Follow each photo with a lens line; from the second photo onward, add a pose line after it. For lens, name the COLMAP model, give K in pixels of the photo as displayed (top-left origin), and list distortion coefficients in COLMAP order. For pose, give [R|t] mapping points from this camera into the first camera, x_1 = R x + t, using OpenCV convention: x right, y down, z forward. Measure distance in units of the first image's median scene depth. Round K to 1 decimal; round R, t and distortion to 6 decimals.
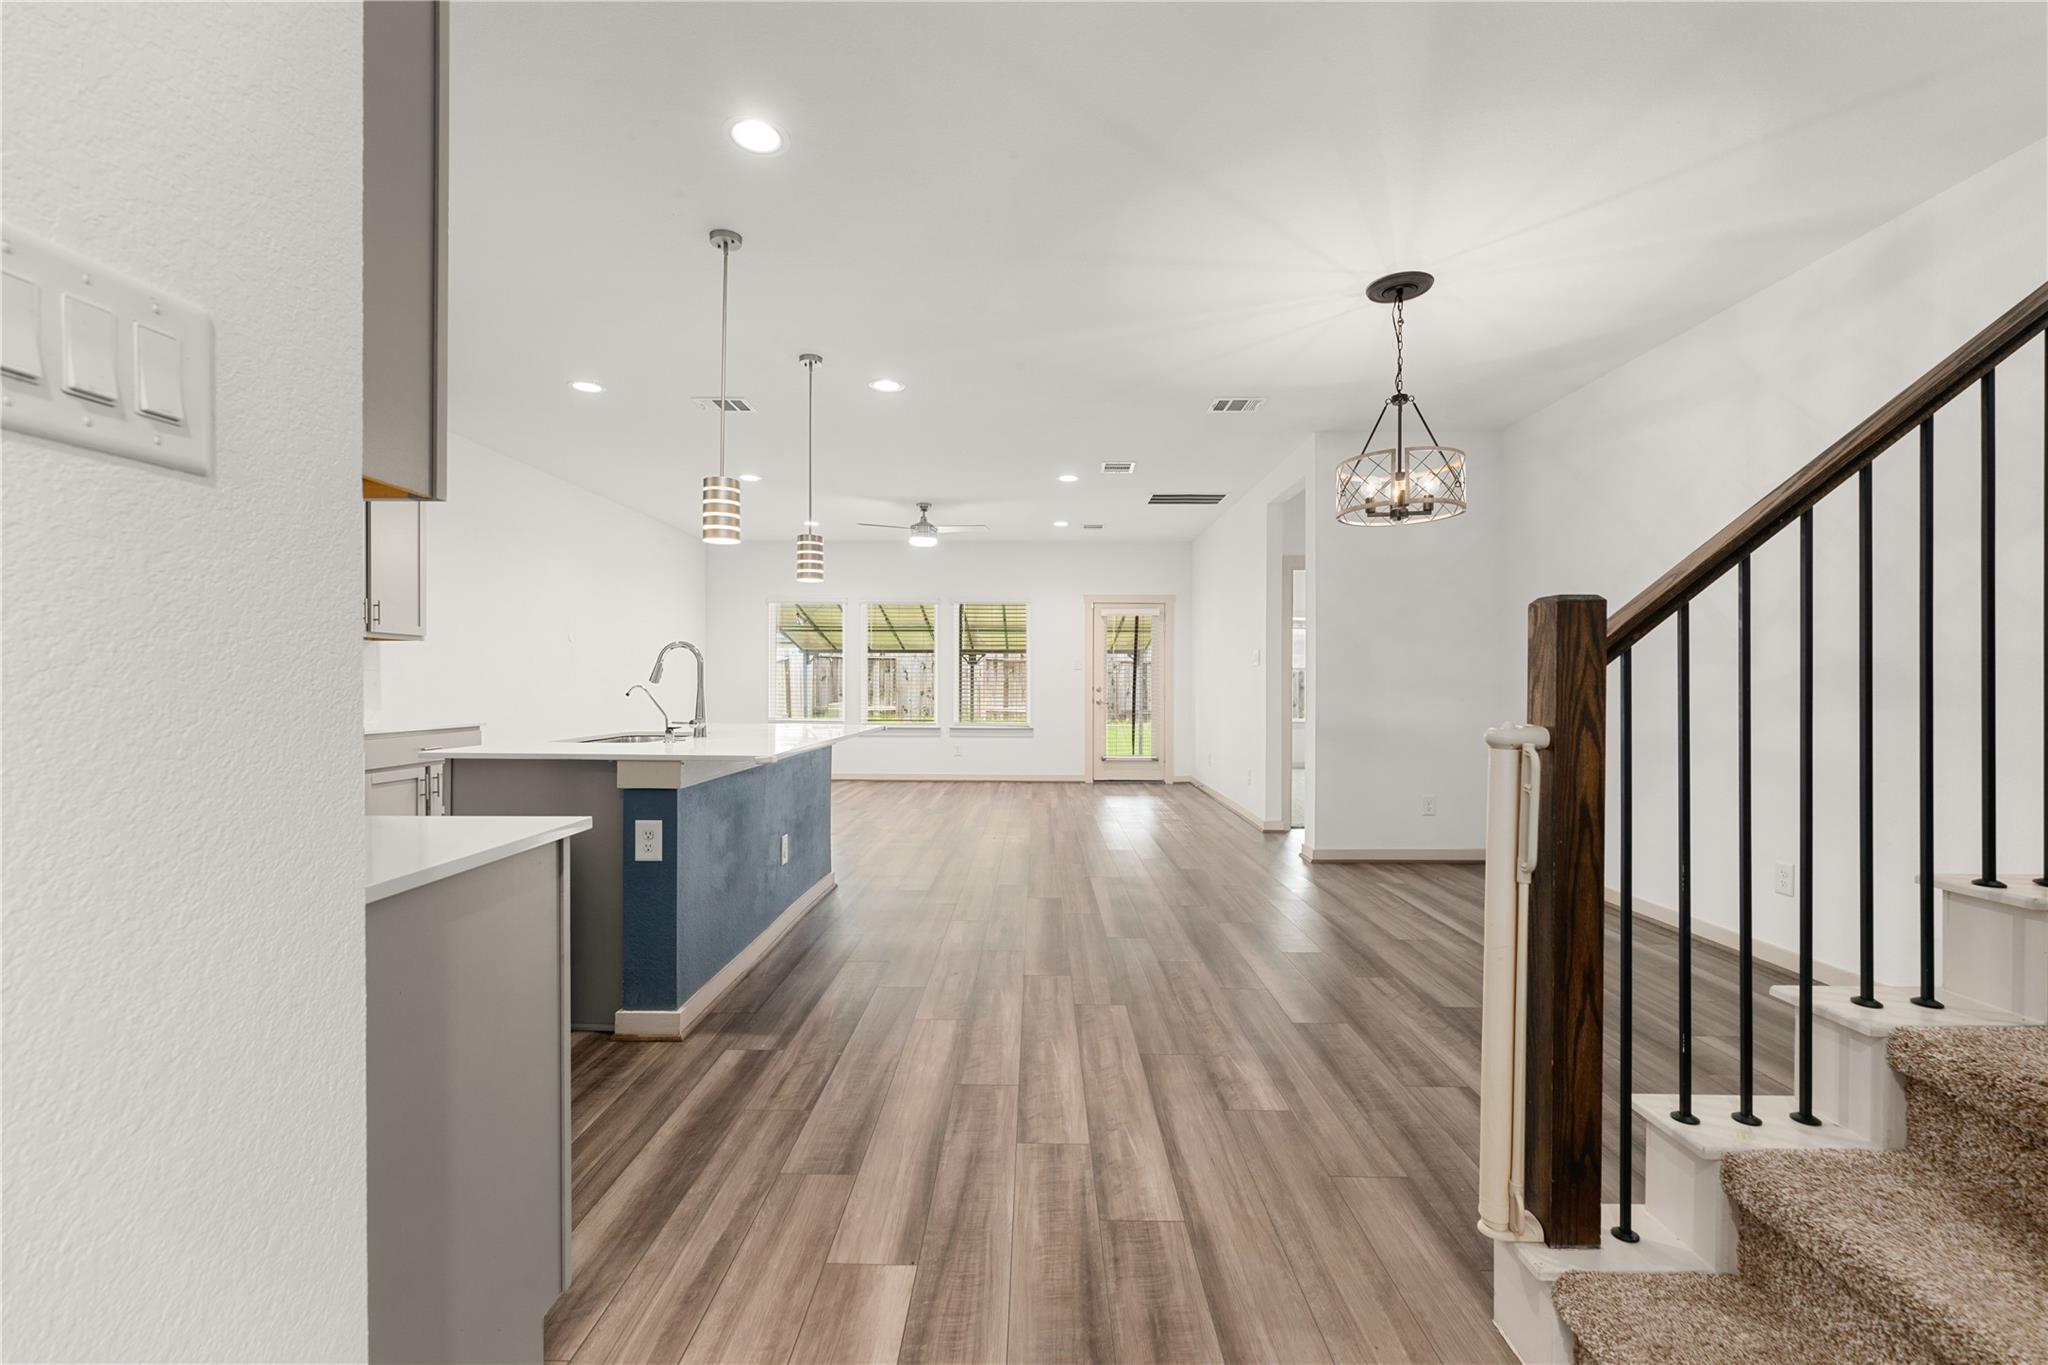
lens RADIAL K [[890.5, 0, 1028.1], [0, 890.5, 687.8], [0, 0, 1]] dist [0.000417, -0.000006]
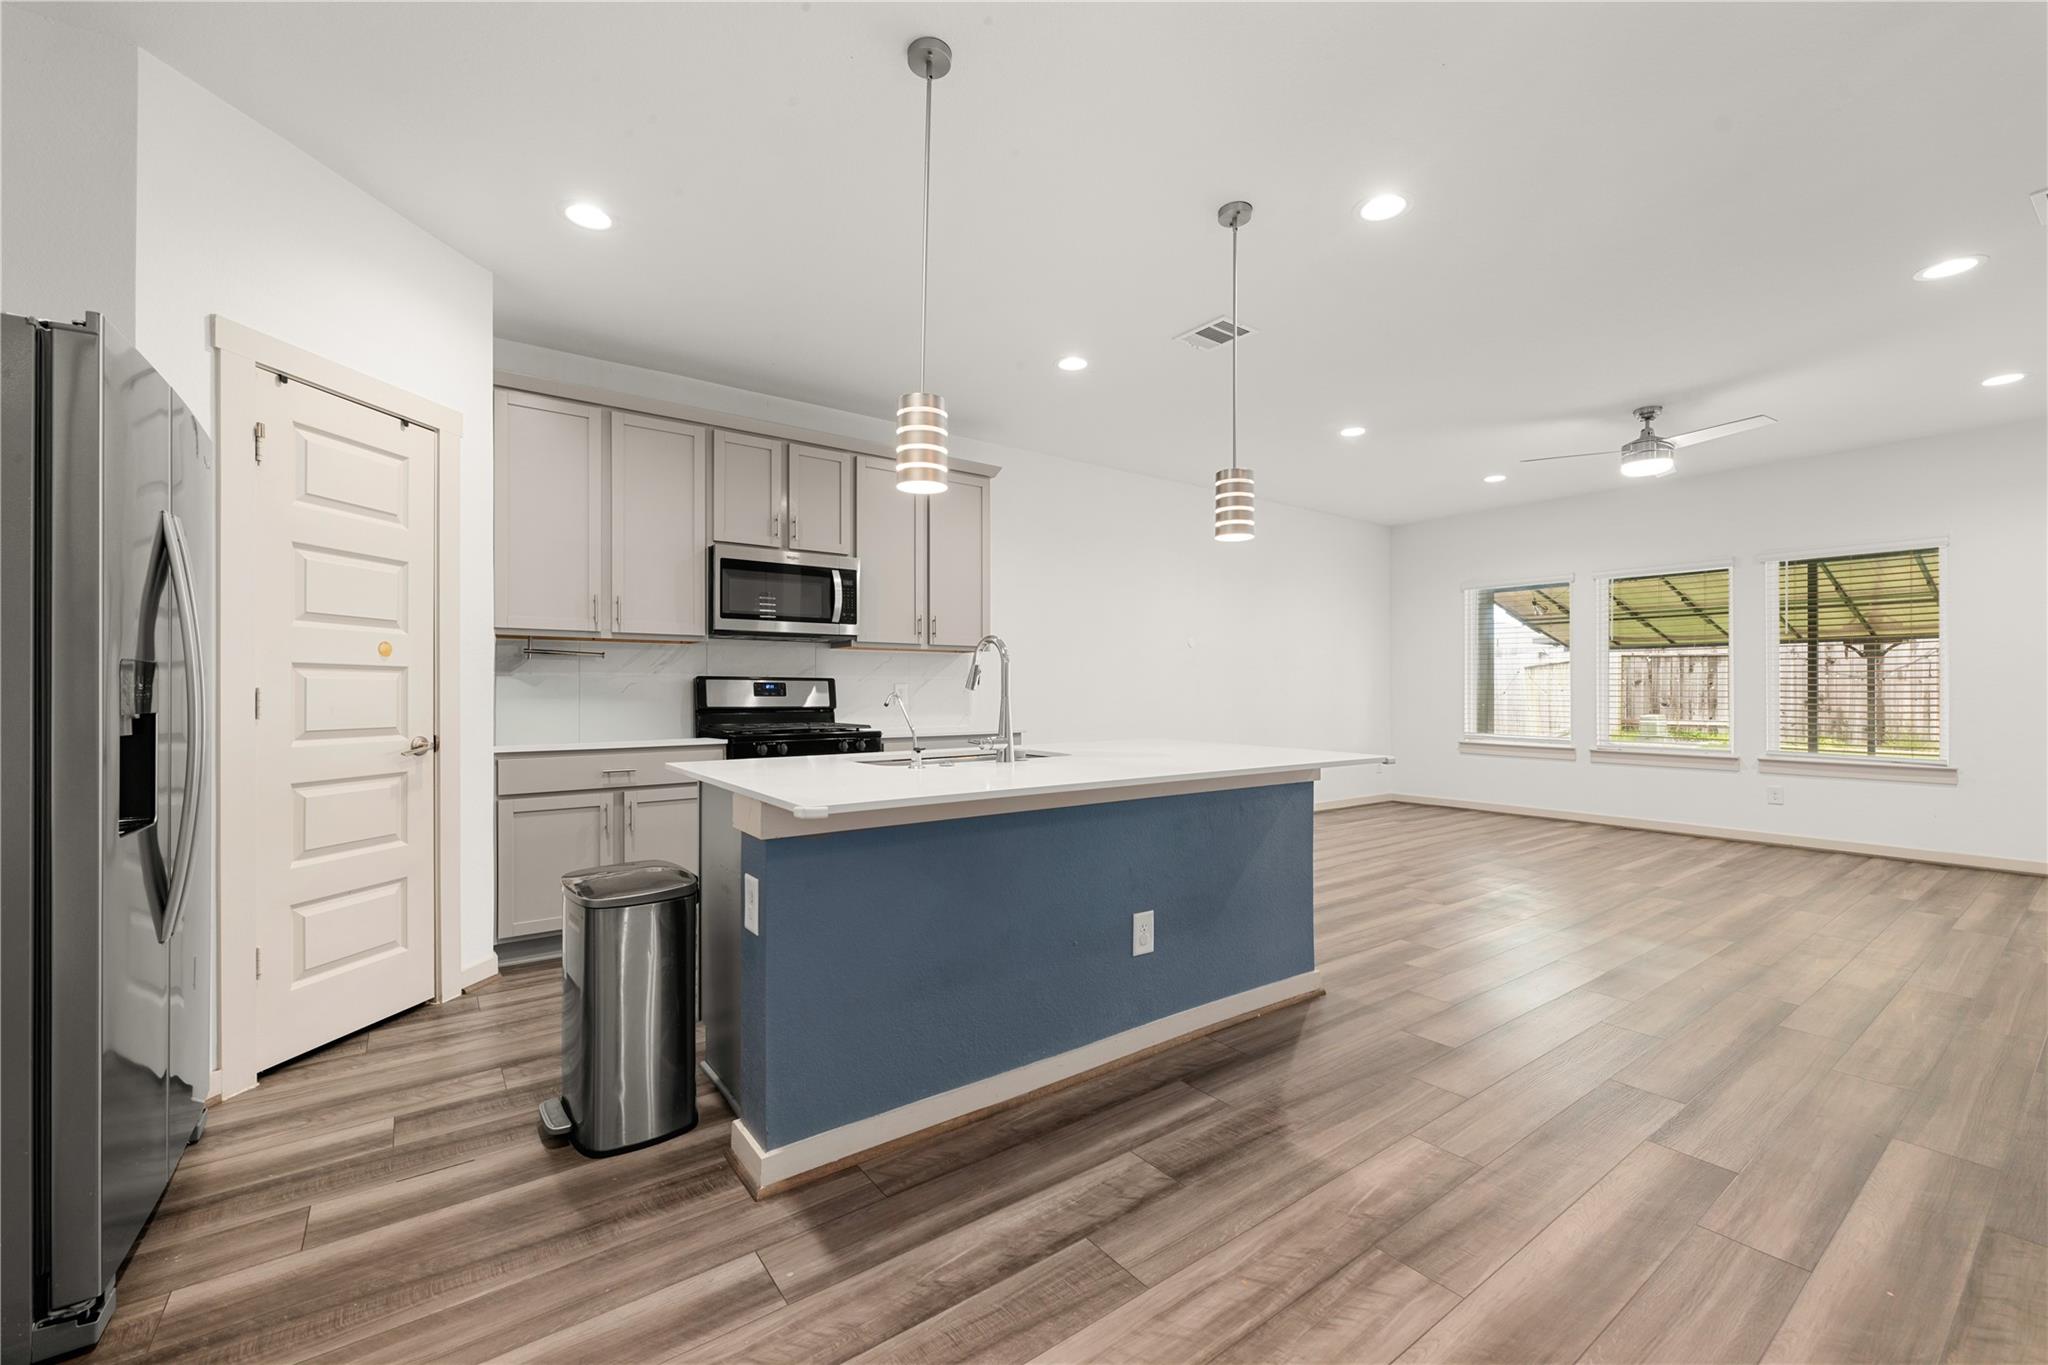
lens RADIAL K [[837.3, 0, 1012.9], [0, 837.3, 689.9], [0, 0, 1]] dist [0.000917, -0.000136]
pose [[0.596384, -0.003539, -0.802692, 0.166518], [-0.001109, 0.999986, -0.005233, -0.000881], [0.802699, 0.004010, 0.596371, 0.489939]]
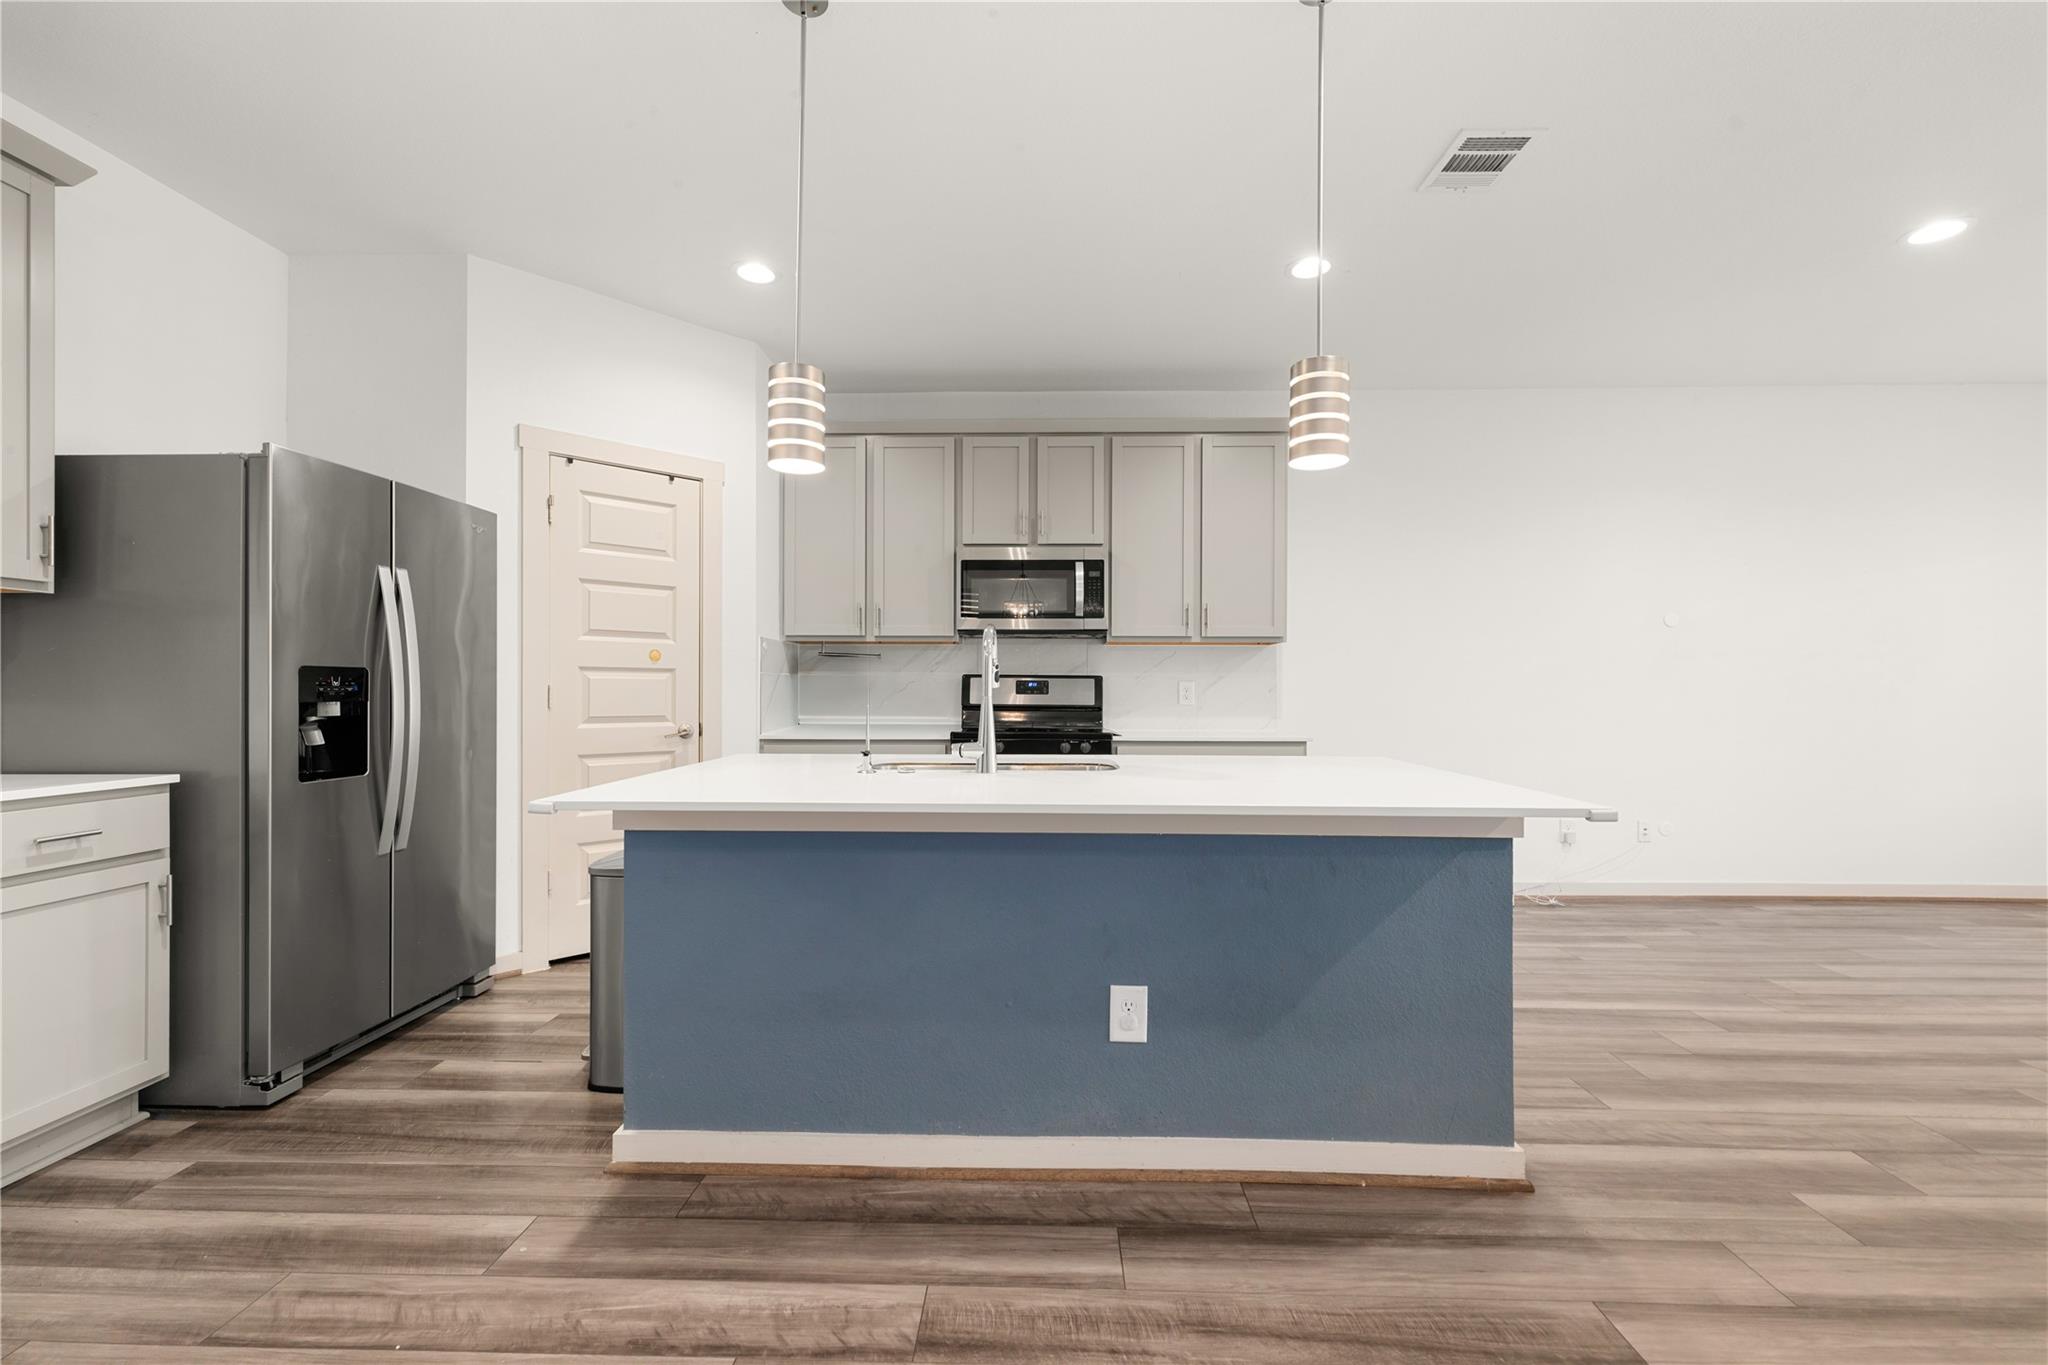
lens RADIAL K [[837.3, 0, 1008.7], [0, 837.3, 690.4], [0, 0, 1]] dist [0.000917, -0.000136]
pose [[-0.022541, -0.000677, -0.999746, 0.188975], [-0.006829, 0.999977, -0.000524, -0.002161], [0.999723, 0.006816, -0.022546, 0.858894]]
